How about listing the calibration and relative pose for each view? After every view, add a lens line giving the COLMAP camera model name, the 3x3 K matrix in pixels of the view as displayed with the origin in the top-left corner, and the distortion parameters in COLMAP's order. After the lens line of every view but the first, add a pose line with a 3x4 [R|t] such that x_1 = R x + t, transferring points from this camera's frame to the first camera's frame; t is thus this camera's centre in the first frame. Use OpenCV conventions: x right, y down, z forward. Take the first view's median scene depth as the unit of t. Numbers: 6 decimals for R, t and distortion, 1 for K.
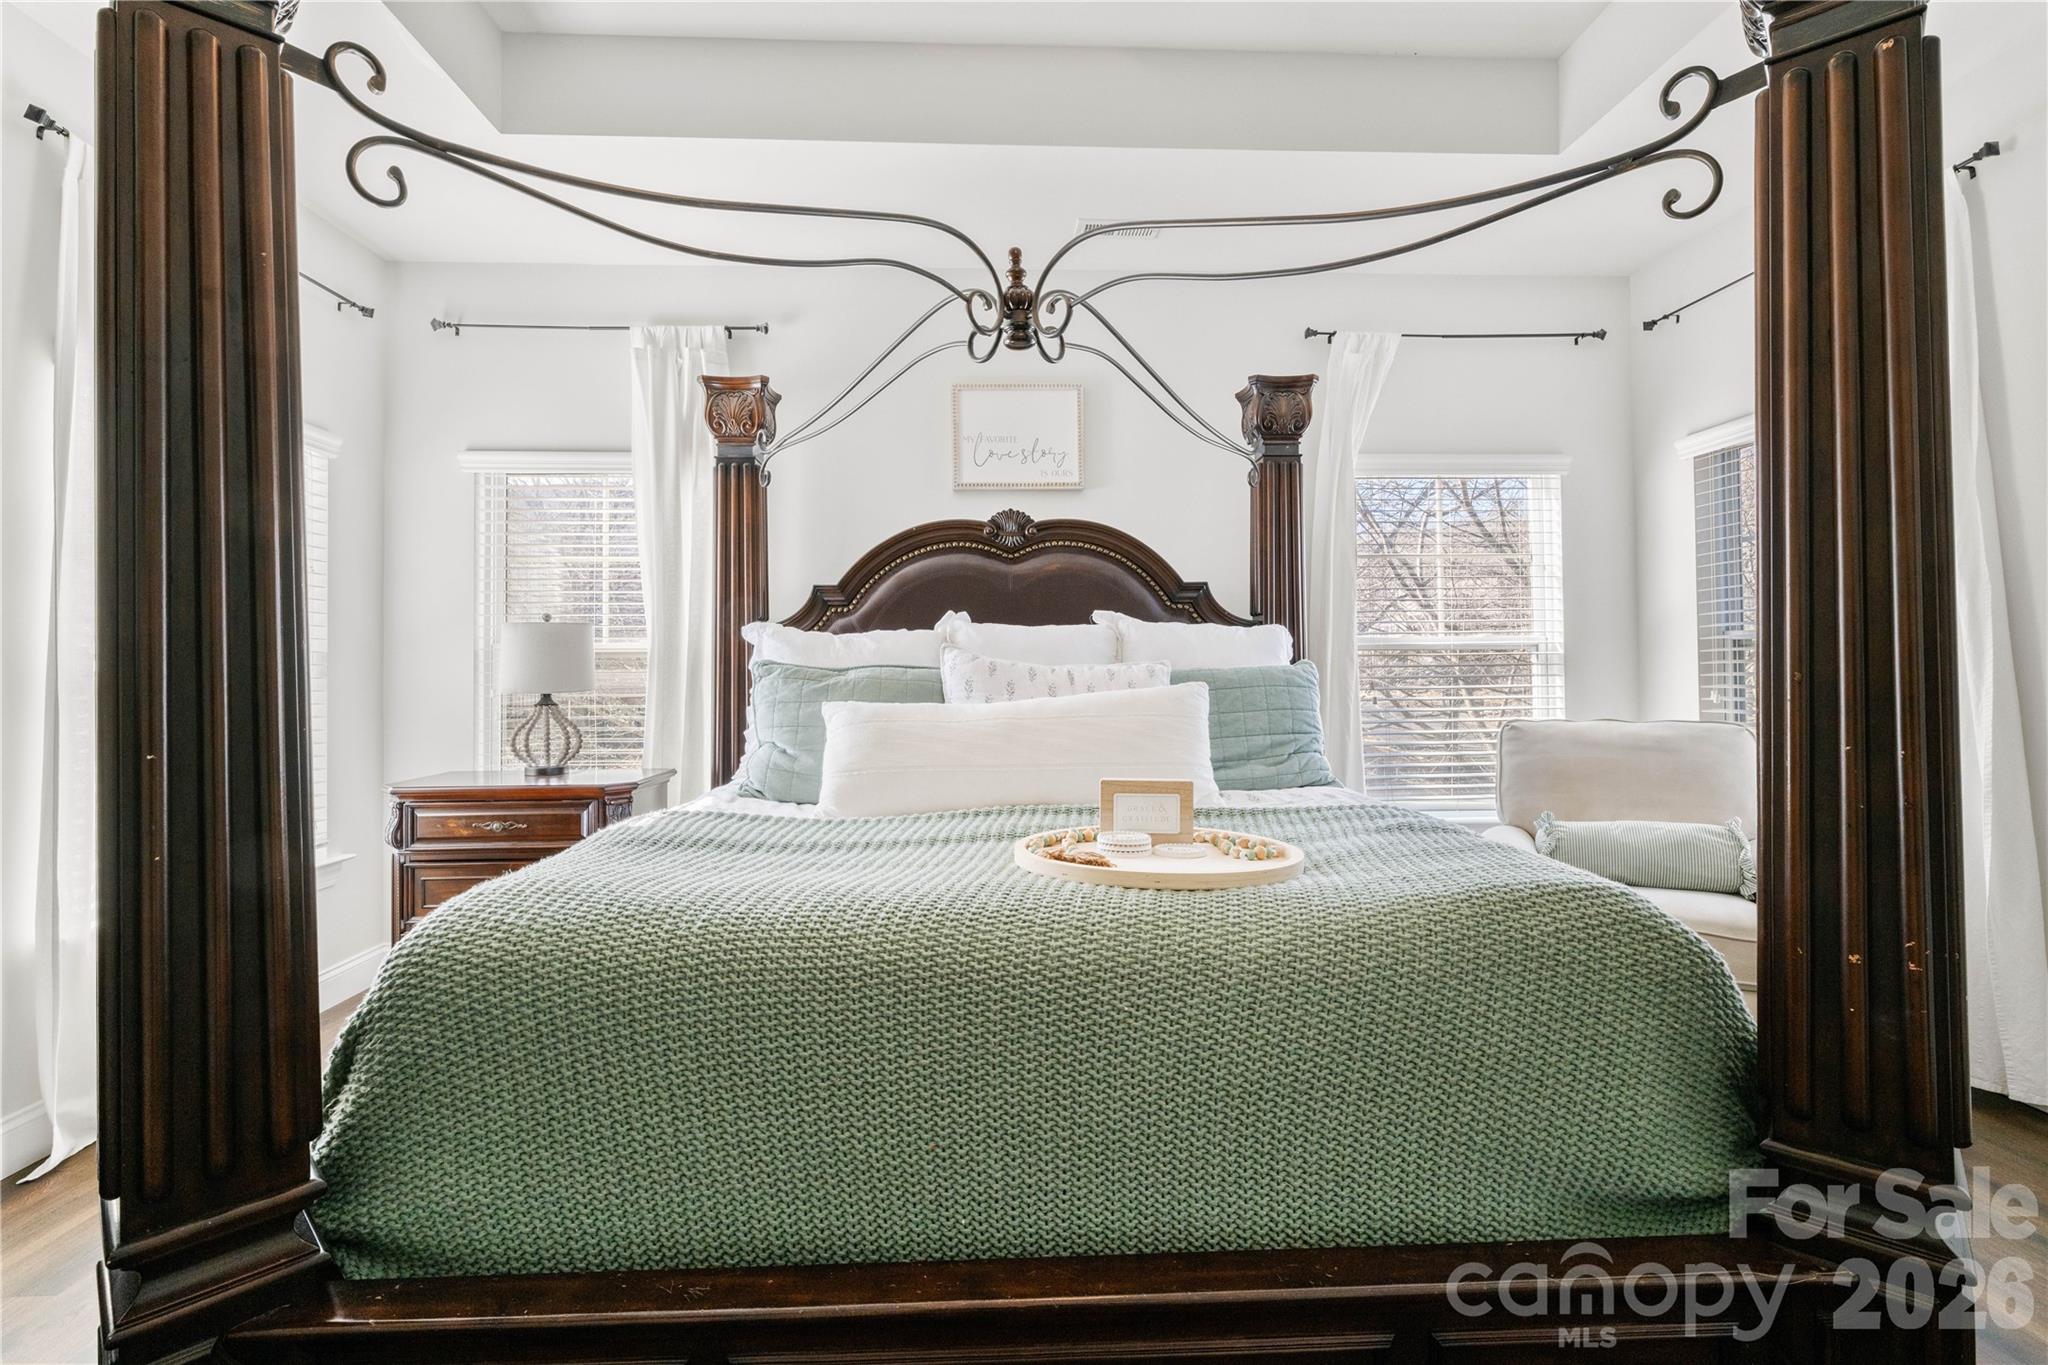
lens RADIAL K [[860.4, 0, 1024.6], [0, 860.4, 664.0], [0, 0, 1]] dist [-0.001708, 0.000149]
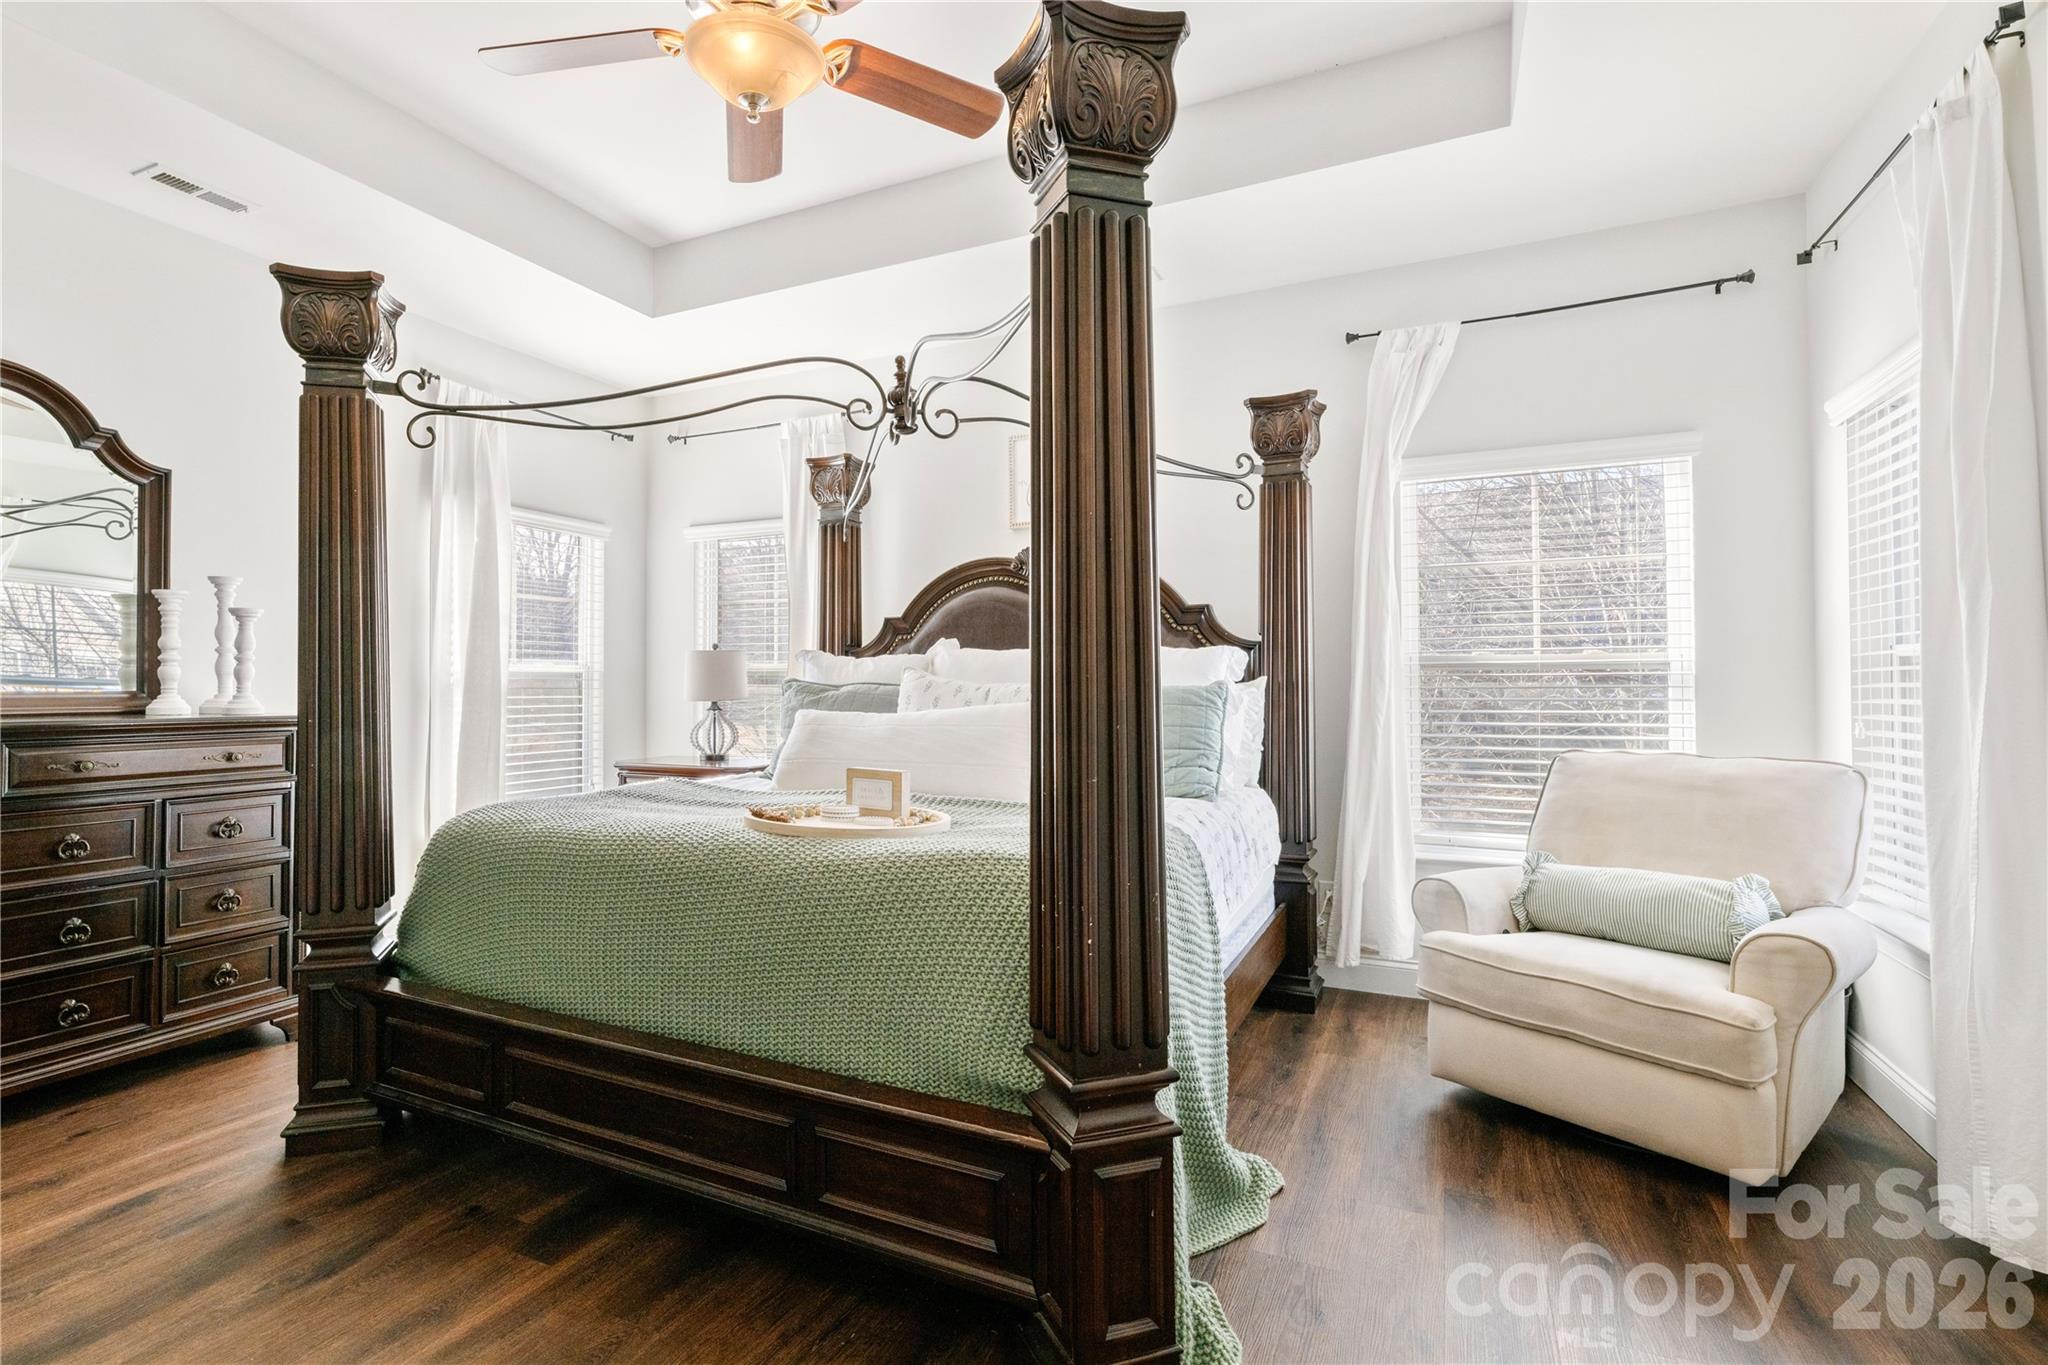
lens RADIAL K [[933.3, 0, 1018.3], [0, 933.3, 687.4], [0, 0, 1]] dist [-0.001370, -0.000133]
pose [[0.888263, 0.008574, -0.459256, 0.539860], [-0.005550, 0.999953, 0.007935, -0.003166], [0.459302, -0.004500, 0.888269, -0.102787]]
